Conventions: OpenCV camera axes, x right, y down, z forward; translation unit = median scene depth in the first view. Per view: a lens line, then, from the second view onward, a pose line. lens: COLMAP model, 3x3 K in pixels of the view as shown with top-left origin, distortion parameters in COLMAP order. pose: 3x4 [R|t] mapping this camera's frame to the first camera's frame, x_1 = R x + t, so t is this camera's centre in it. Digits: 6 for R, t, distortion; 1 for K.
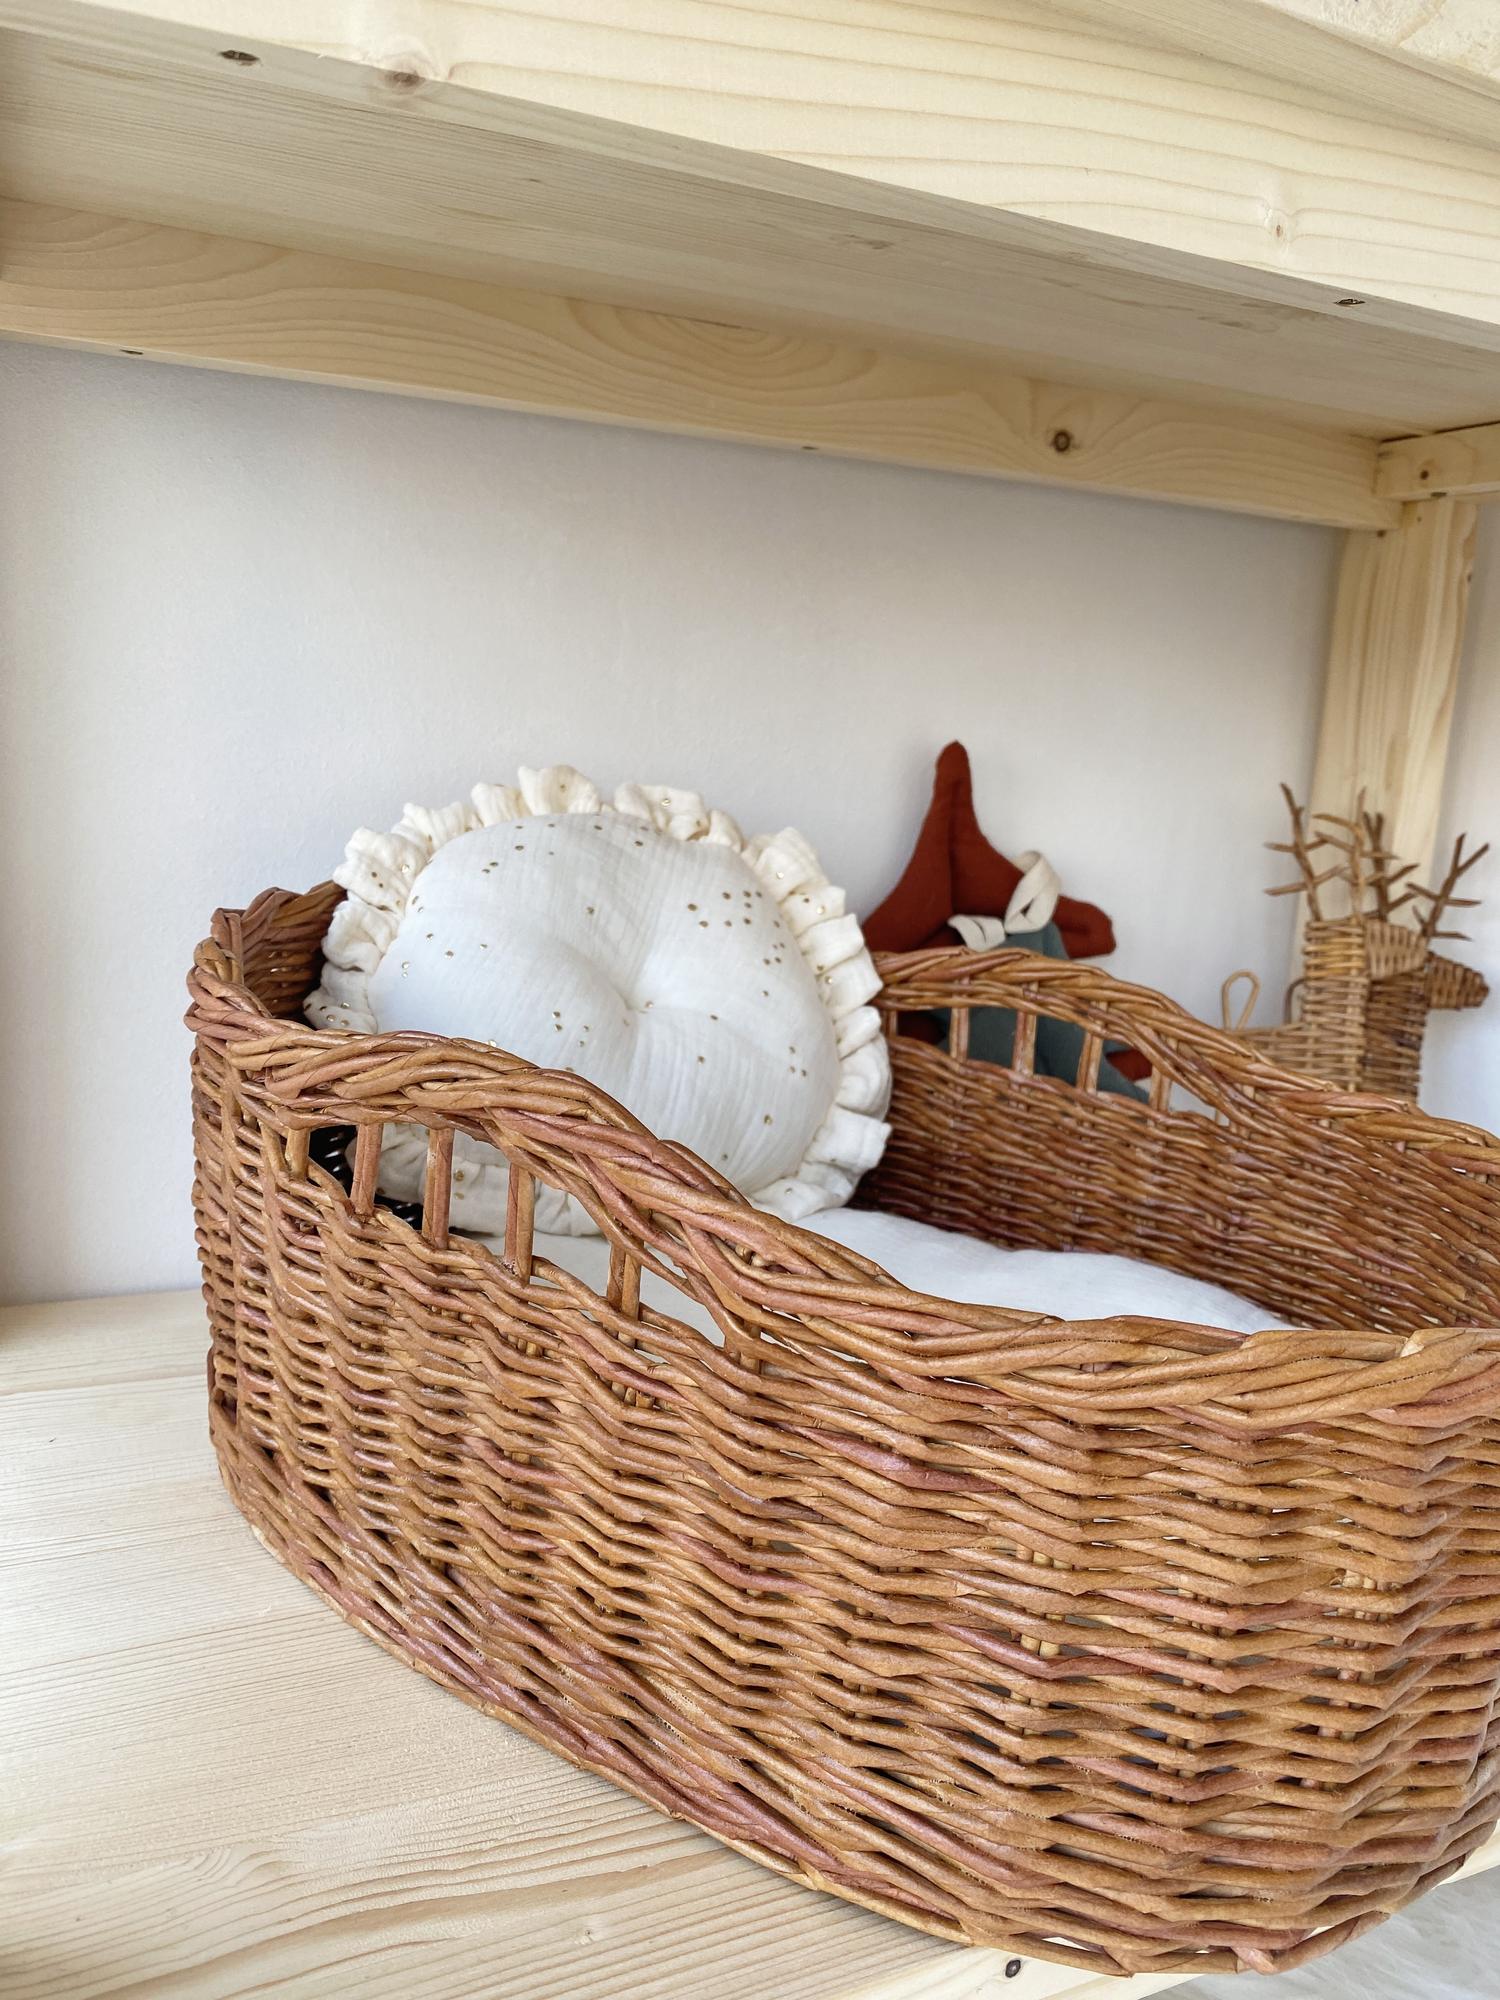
lens RADIAL K [[1599.4, 0, 785.6], [0, 1599.4, 976.3], [0, 0, 1]] dist [0.057688, -0.137894]
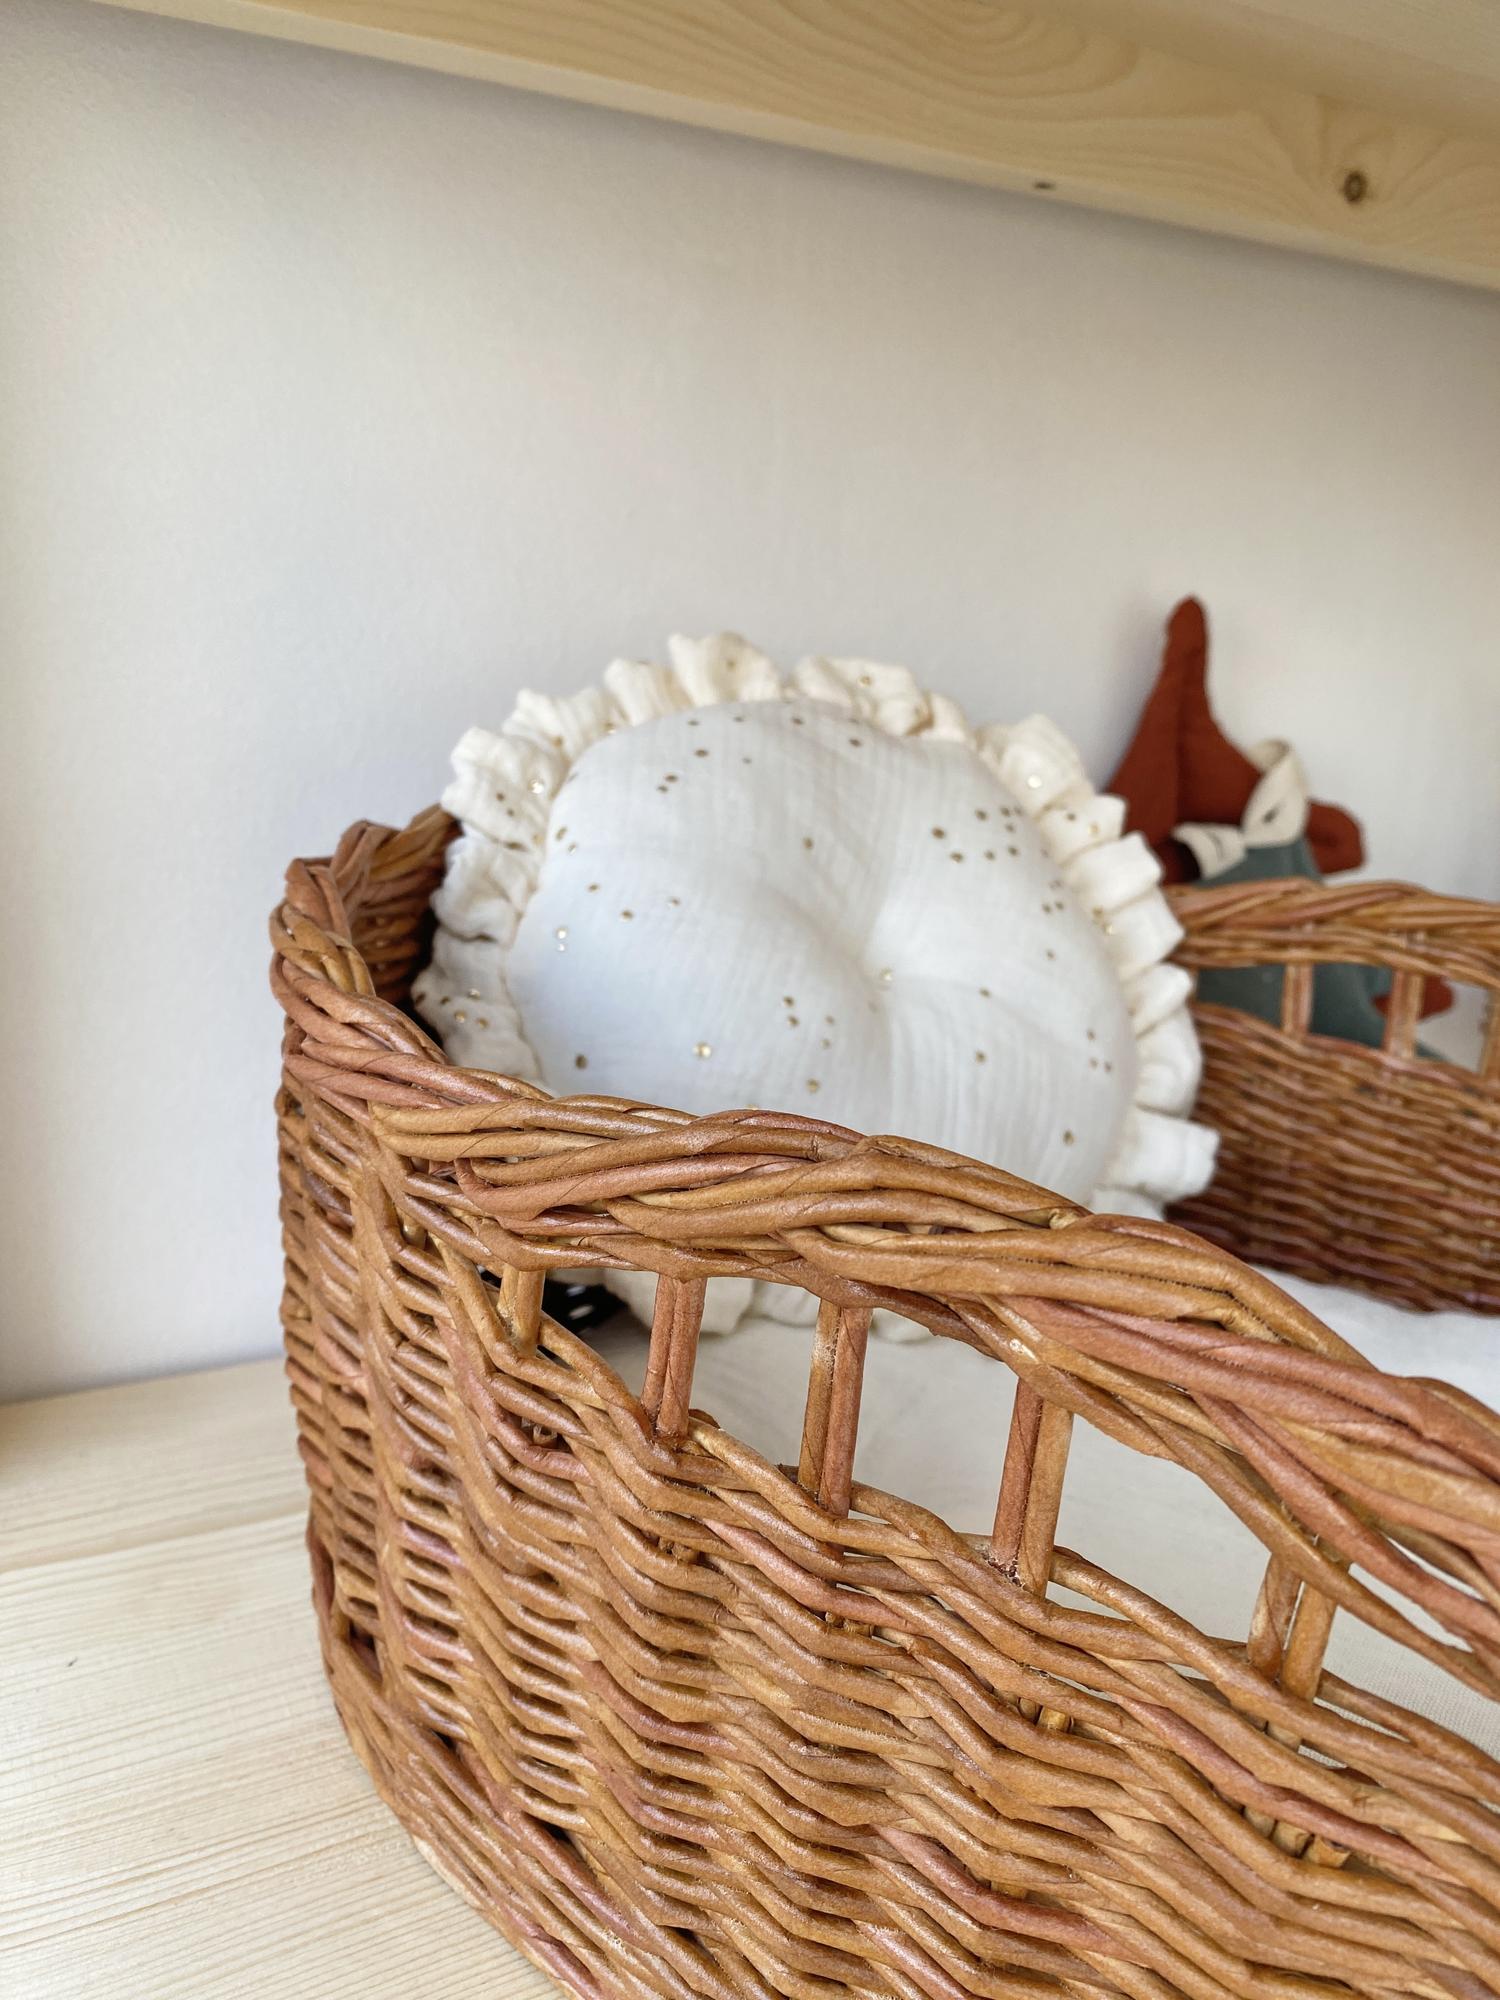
lens RADIAL K [[1599.4, 0, 785.6], [0, 1599.4, 976.3], [0, 0, 1]] dist [0.057688, -0.137894]
pose [[0.998516, -0.022107, 0.049777, -0.164723], [0.018441, 0.997167, 0.072924, -0.033544], [-0.051248, -0.071898, 0.996095, 0.301135]]
